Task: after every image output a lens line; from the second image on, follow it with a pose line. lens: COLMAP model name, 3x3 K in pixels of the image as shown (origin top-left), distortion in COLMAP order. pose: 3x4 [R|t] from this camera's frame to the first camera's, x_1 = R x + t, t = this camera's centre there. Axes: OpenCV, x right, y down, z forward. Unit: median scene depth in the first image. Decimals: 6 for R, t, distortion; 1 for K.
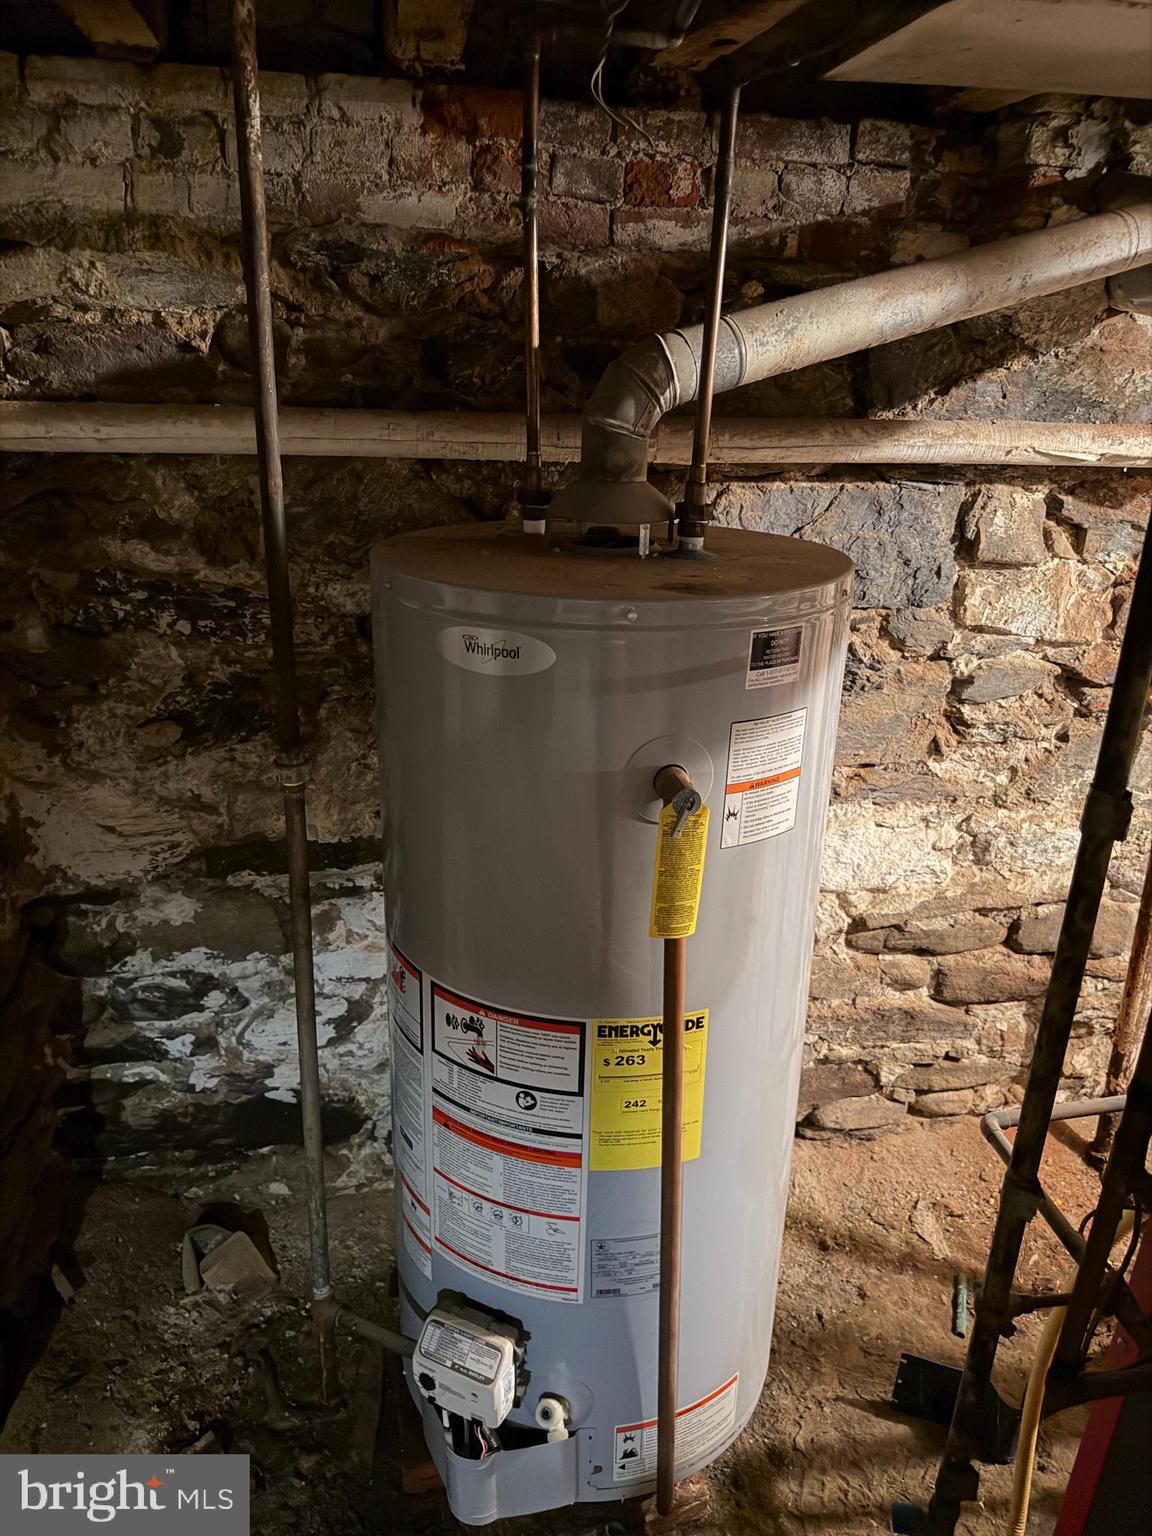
lens RADIAL K [[1052.7, 0, 577.9], [0, 1052.7, 756.1], [0, 0, 1]] dist [0.033751, -0.039779]
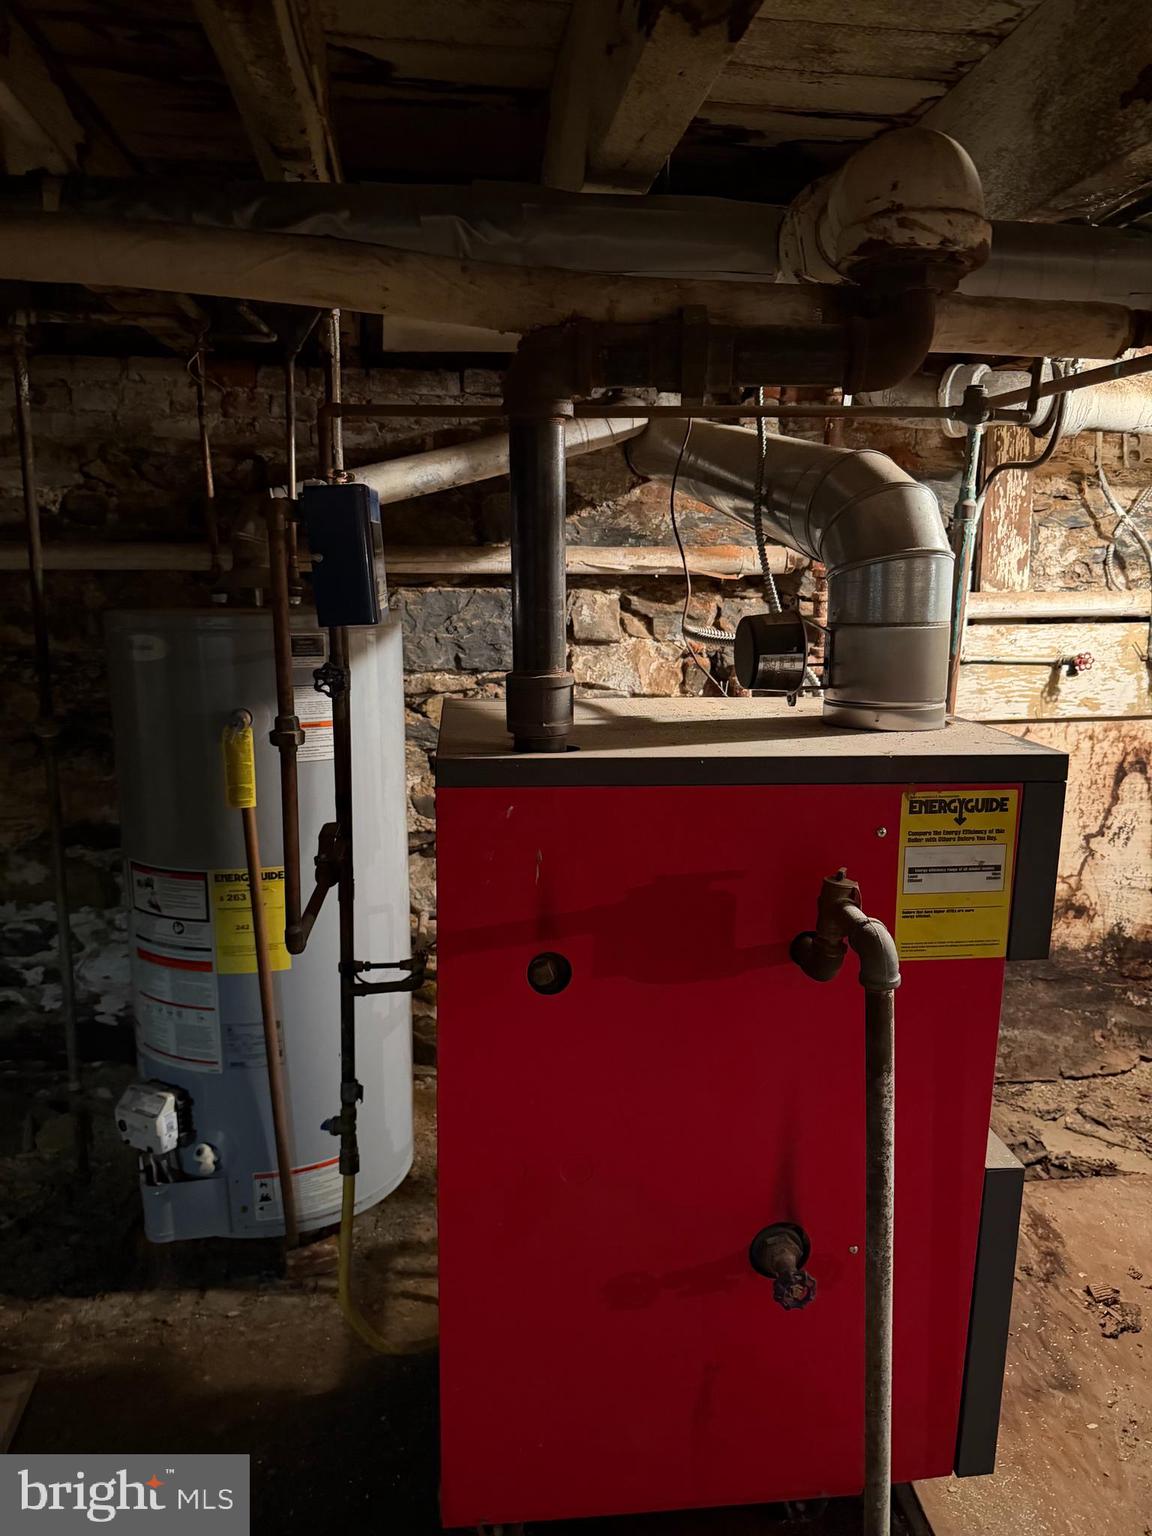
lens RADIAL K [[1052.7, 0, 576.6], [0, 1052.7, 777.7], [0, 0, 1]] dist [0.033751, -0.039779]
pose [[0.998184, -0.011313, -0.059171, 0.529129], [0.001552, 0.986713, -0.162466, 0.285895], [0.060223, 0.162080, 0.984938, -0.495213]]
